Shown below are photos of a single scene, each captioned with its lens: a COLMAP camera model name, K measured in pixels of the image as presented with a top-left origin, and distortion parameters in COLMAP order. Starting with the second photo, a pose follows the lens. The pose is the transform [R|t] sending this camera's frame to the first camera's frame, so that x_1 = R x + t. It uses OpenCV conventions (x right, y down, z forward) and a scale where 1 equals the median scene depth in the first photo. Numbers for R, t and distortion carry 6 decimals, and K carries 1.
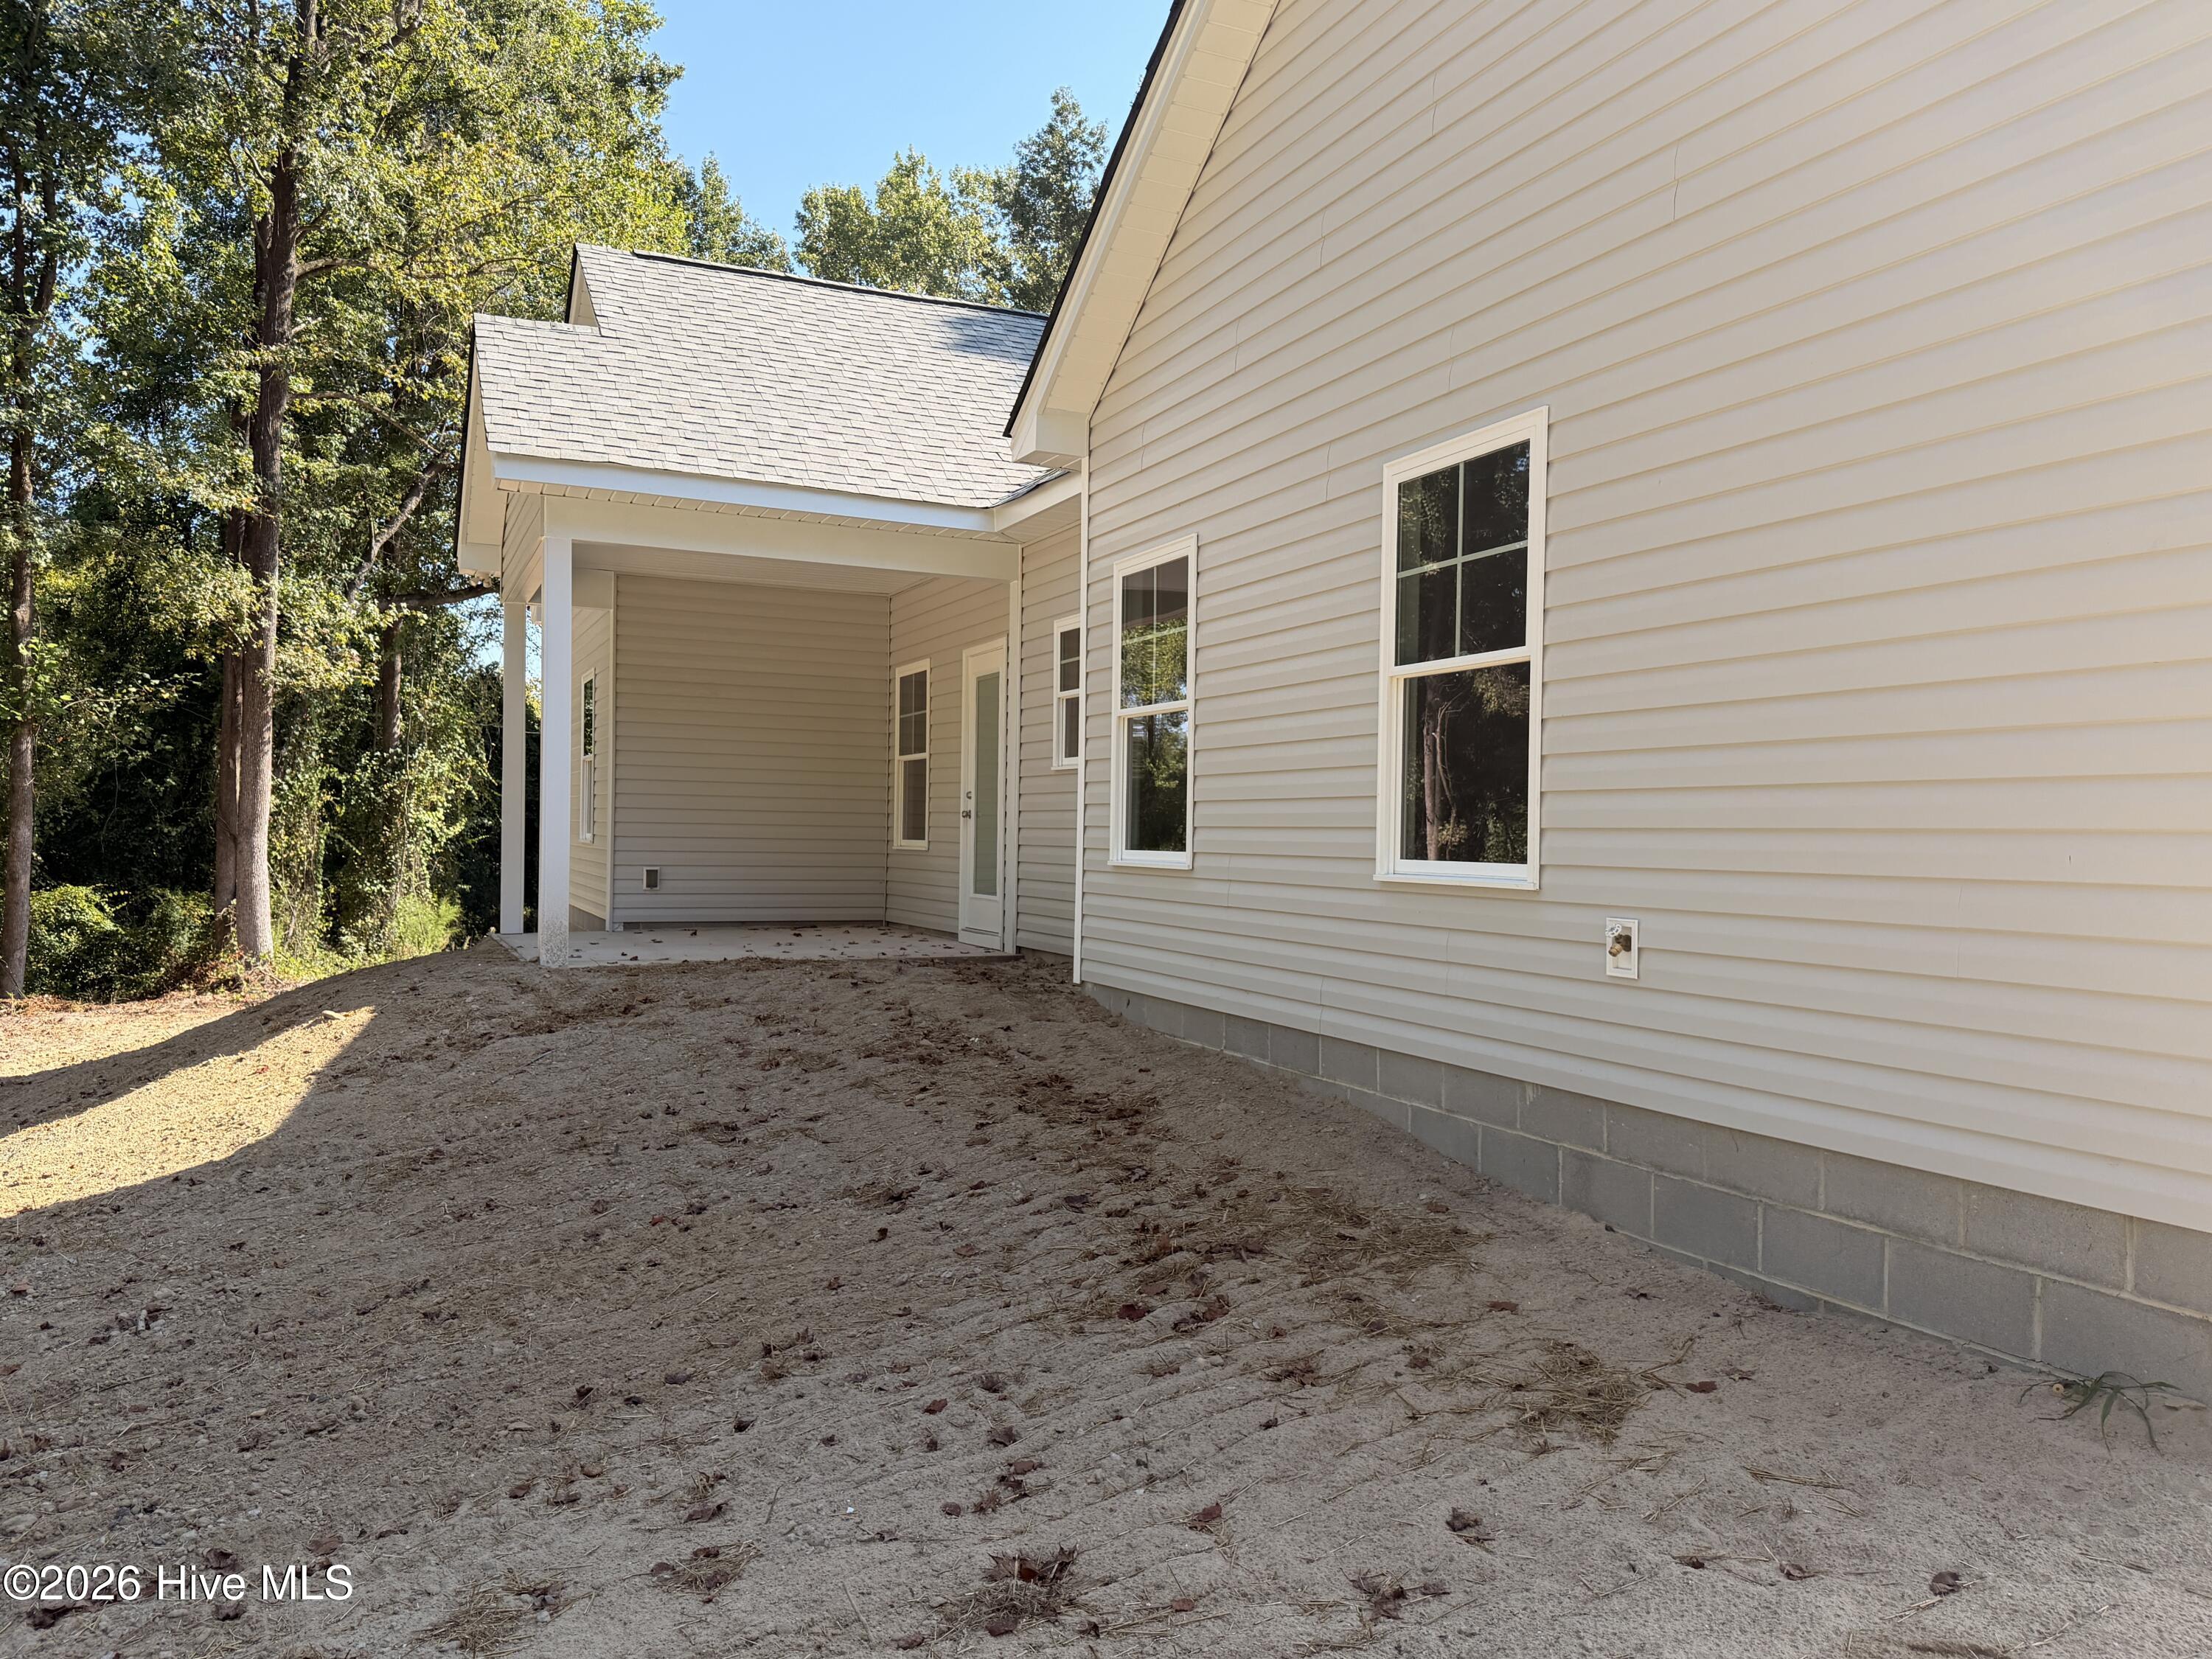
lens RADIAL K [[1680.6, 0, 1104.3], [0, 1680.6, 832.2], [0, 0, 1]] dist [0.059177, -0.077226]
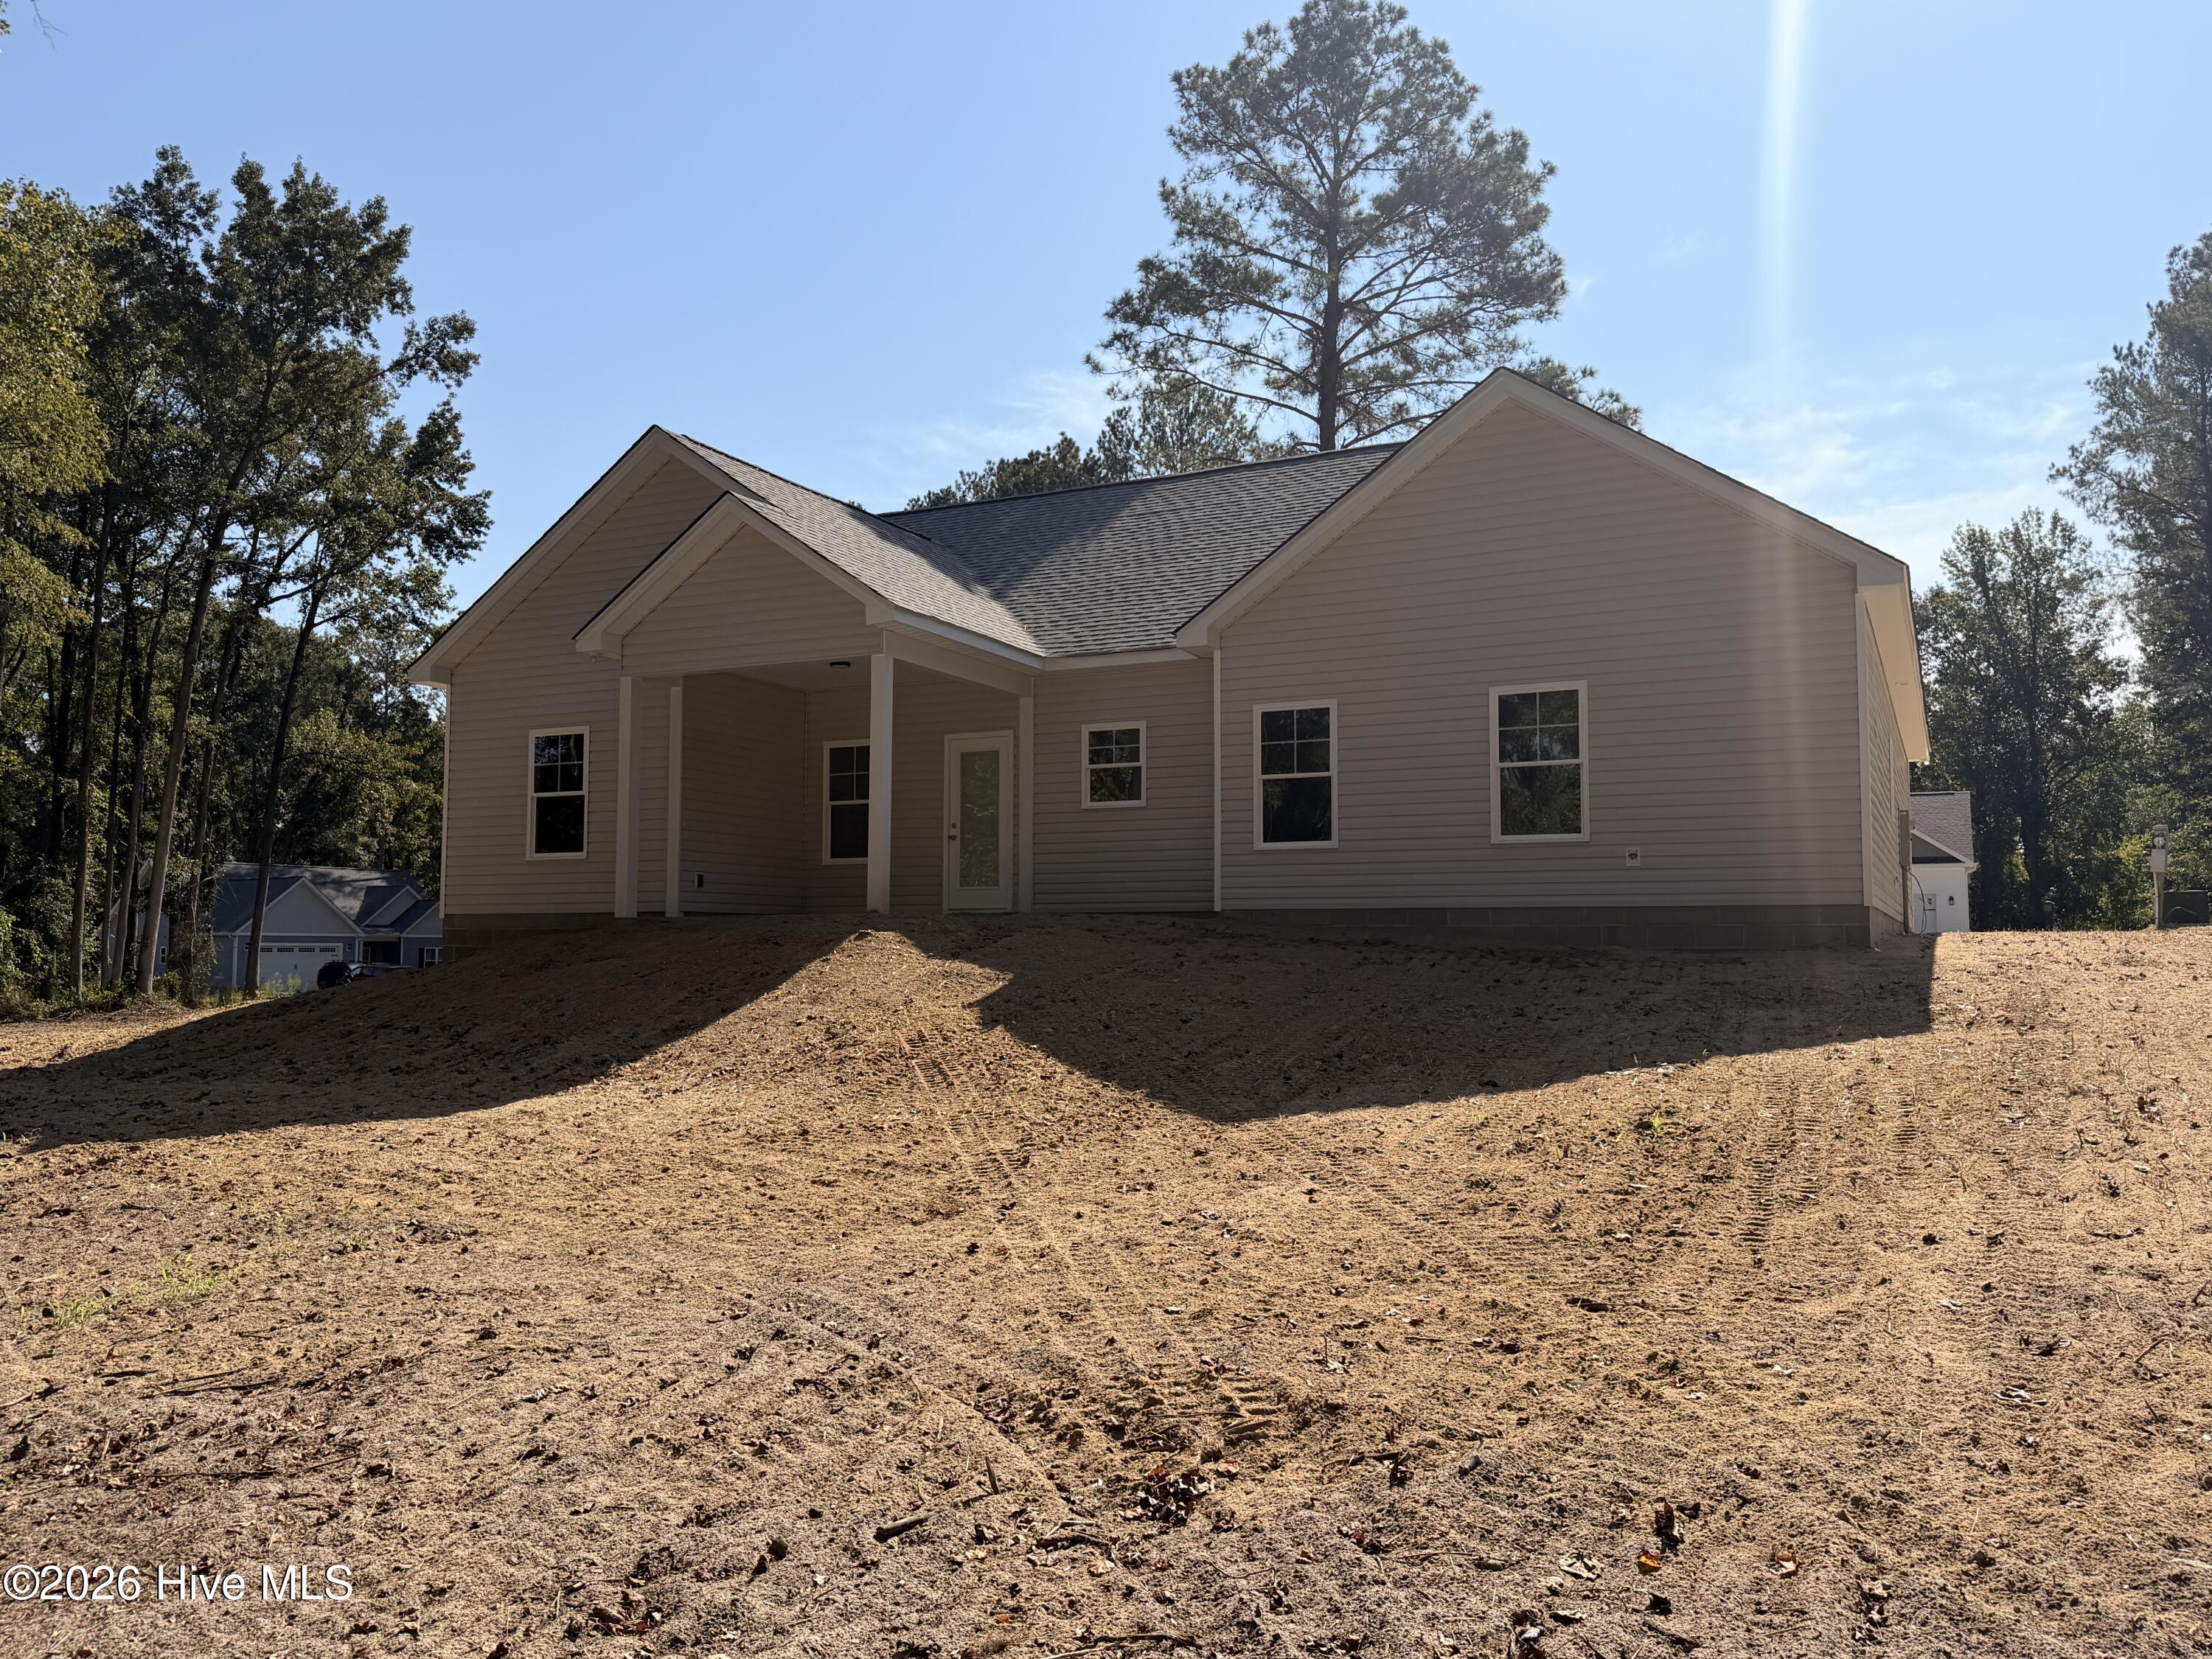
lens RADIAL K [[1680.6, 0, 1109.5], [0, 1680.6, 827.3], [0, 0, 1]] dist [0.059177, -0.077226]
pose [[0.768874, 0.036102, 0.638380, -0.871145], [0.007370, 0.997838, -0.065307, 0.074993], [-0.639358, 0.054918, 0.766946, -0.282259]]
